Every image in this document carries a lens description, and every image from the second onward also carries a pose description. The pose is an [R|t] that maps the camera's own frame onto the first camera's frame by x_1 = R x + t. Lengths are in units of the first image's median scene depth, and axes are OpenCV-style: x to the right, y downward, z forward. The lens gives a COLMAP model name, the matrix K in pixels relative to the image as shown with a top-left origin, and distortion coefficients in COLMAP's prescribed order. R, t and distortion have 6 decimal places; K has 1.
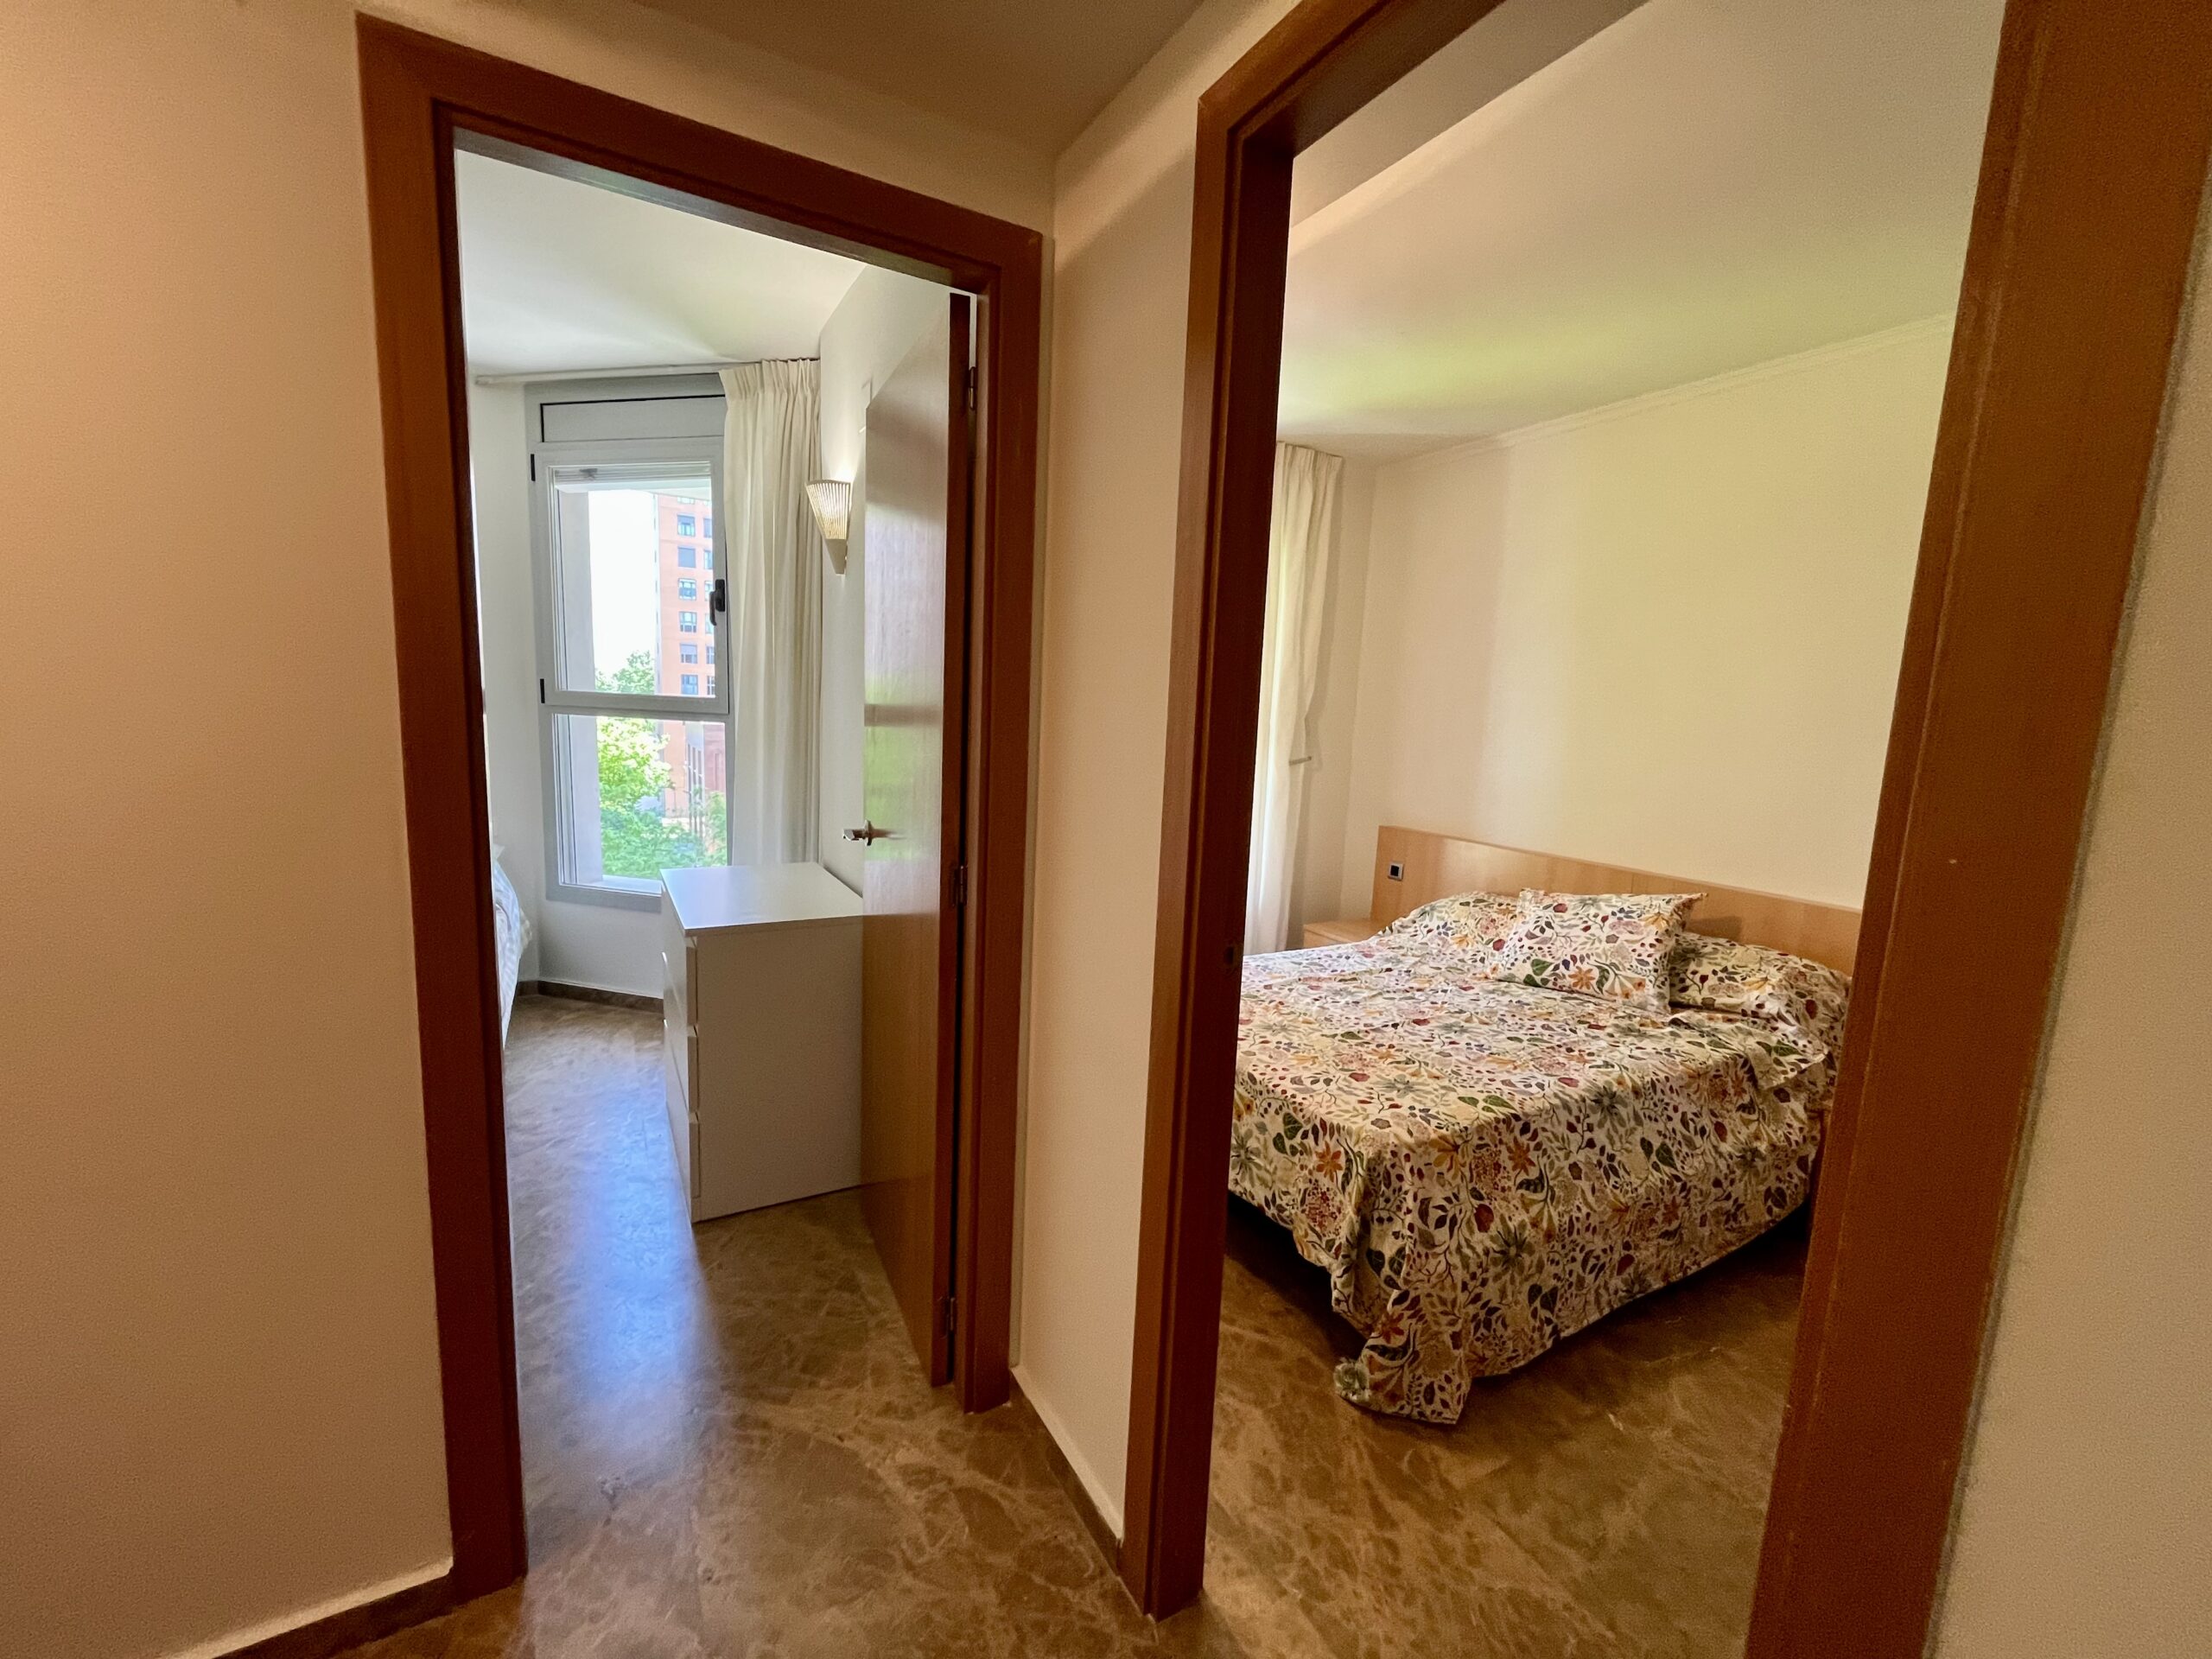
lens RADIAL K [[897.1, 0, 1109.9], [0, 897.1, 829.5], [0, 0, 1]] dist [0.000515, -0.000560]
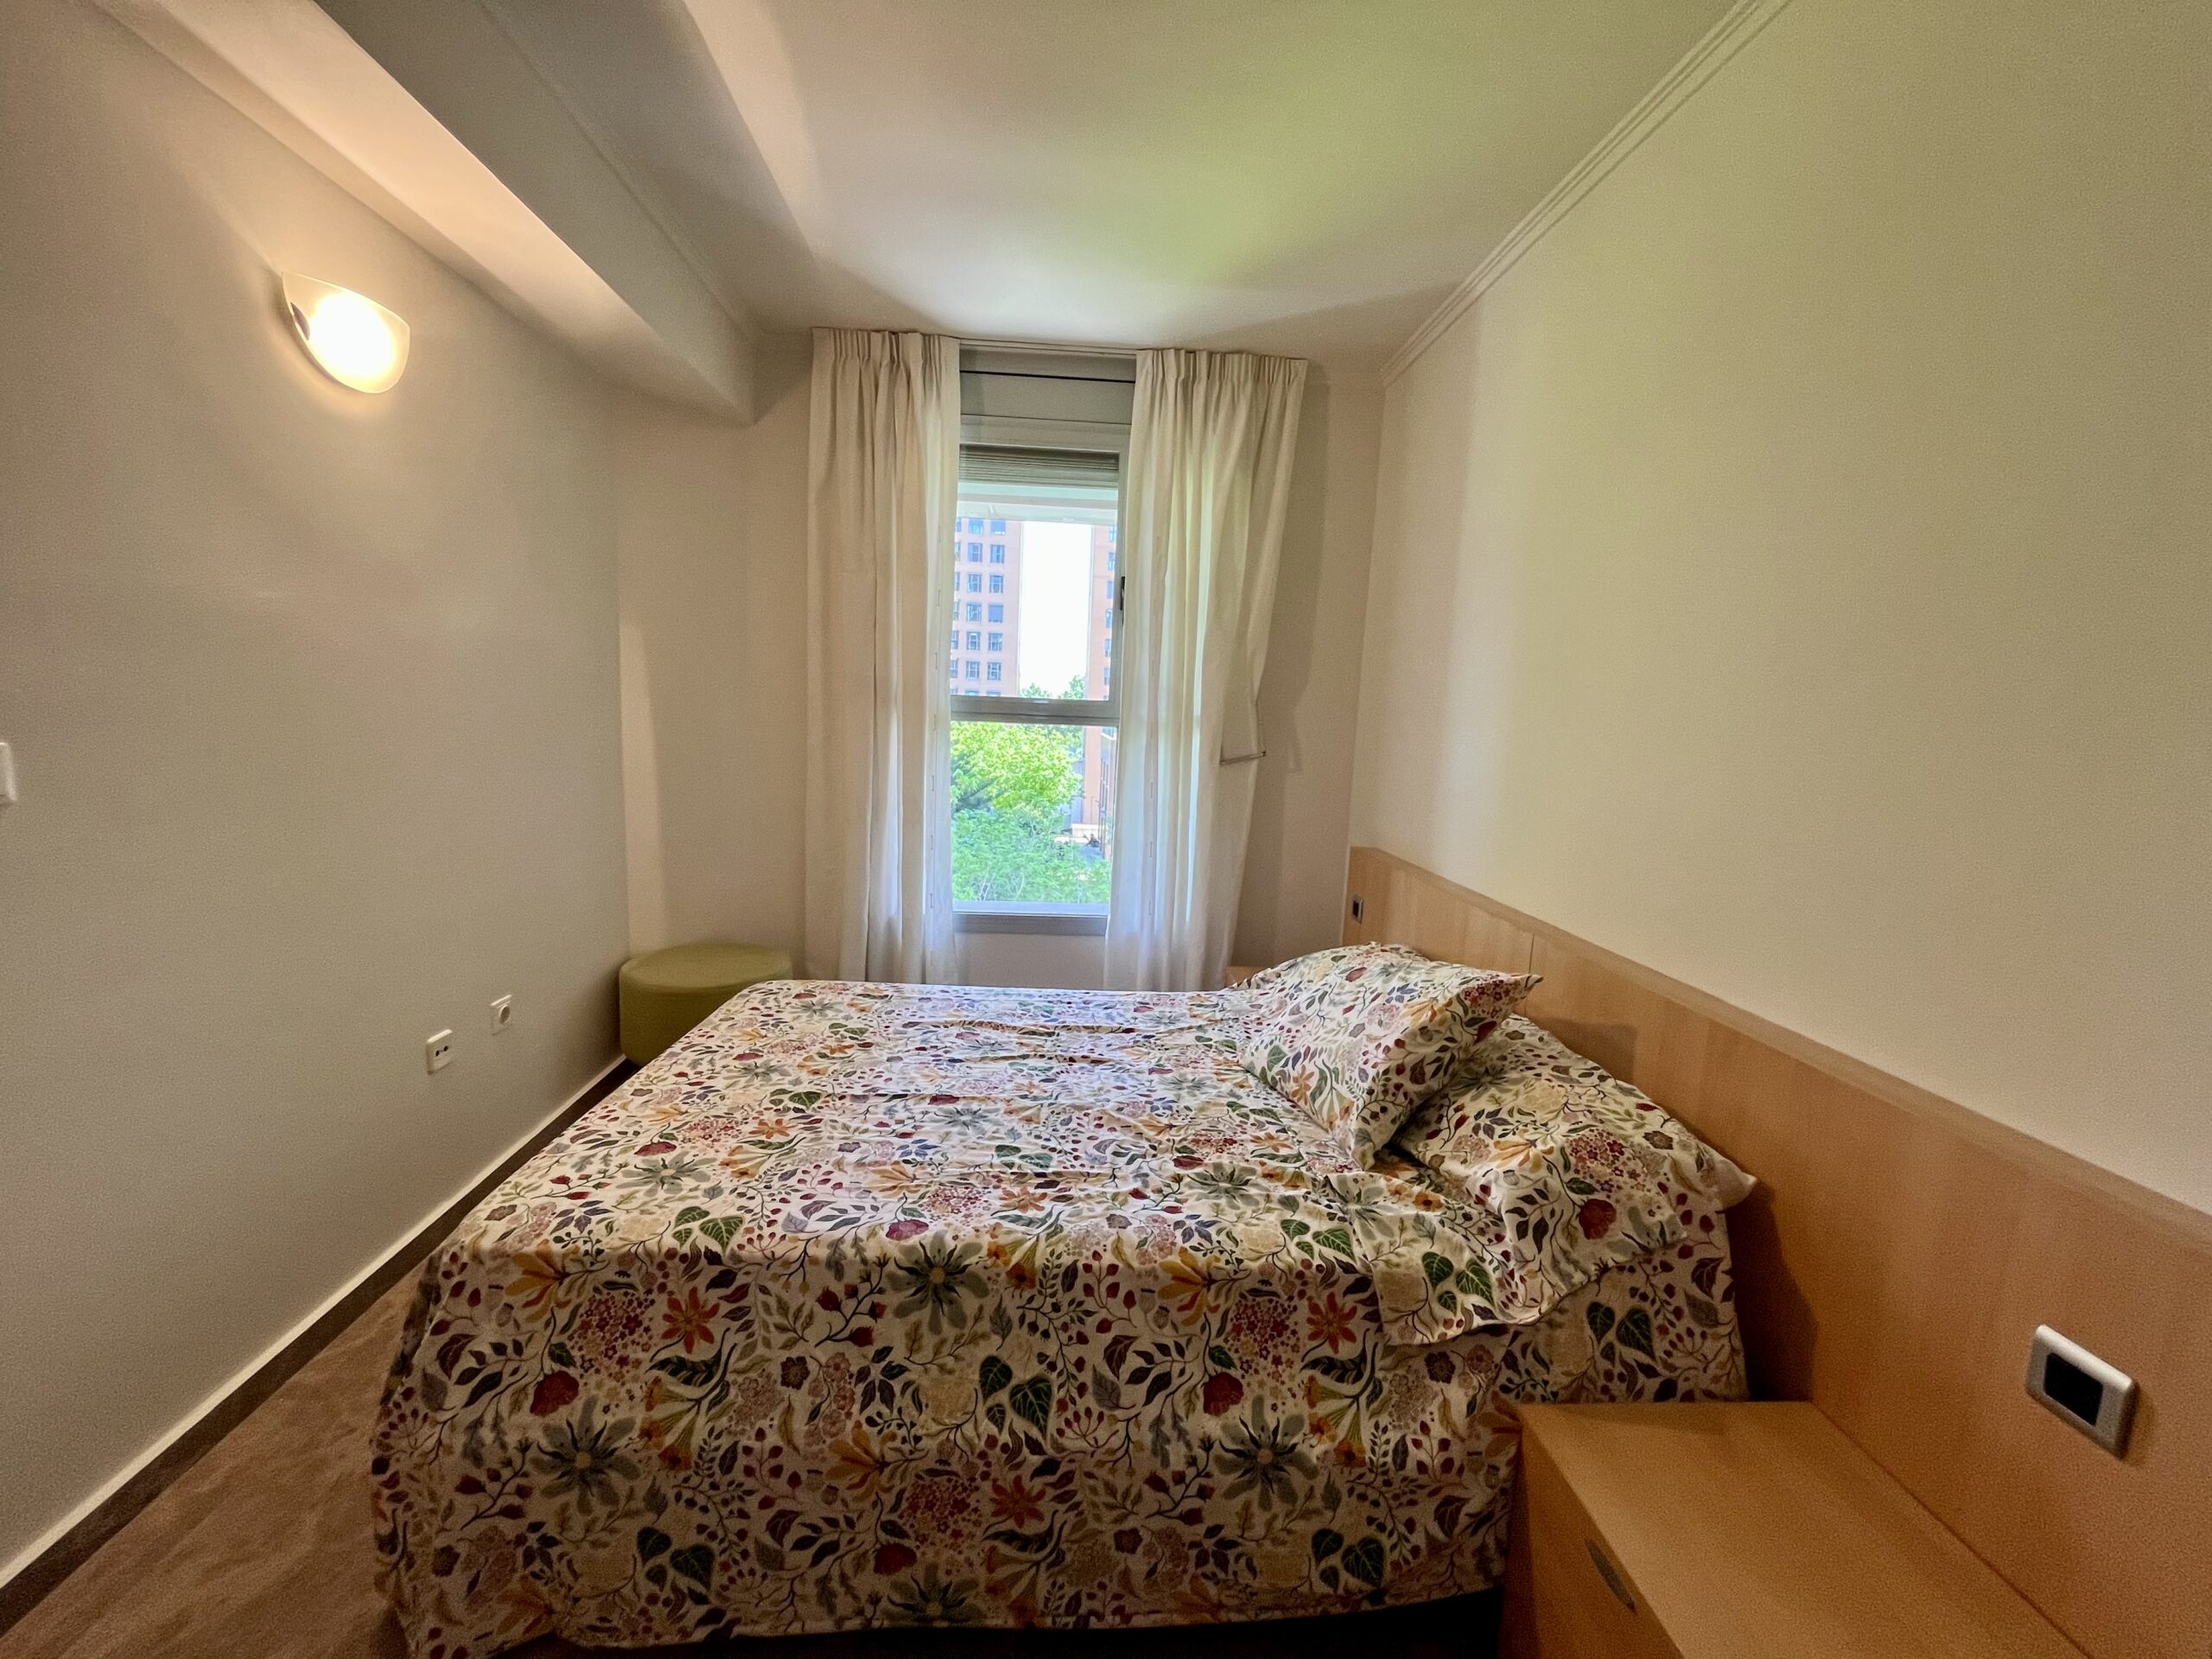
lens RADIAL K [[897.3, 0, 1107.2], [0, 897.3, 828.7], [0, 0, 1]] dist [-0.002230, -0.000690]
pose [[0.895911, 0.054511, -0.440876, 0.800661], [-0.064678, 0.997874, -0.008054, 0.000368], [0.439499, 0.035731, 0.897532, 0.441714]]
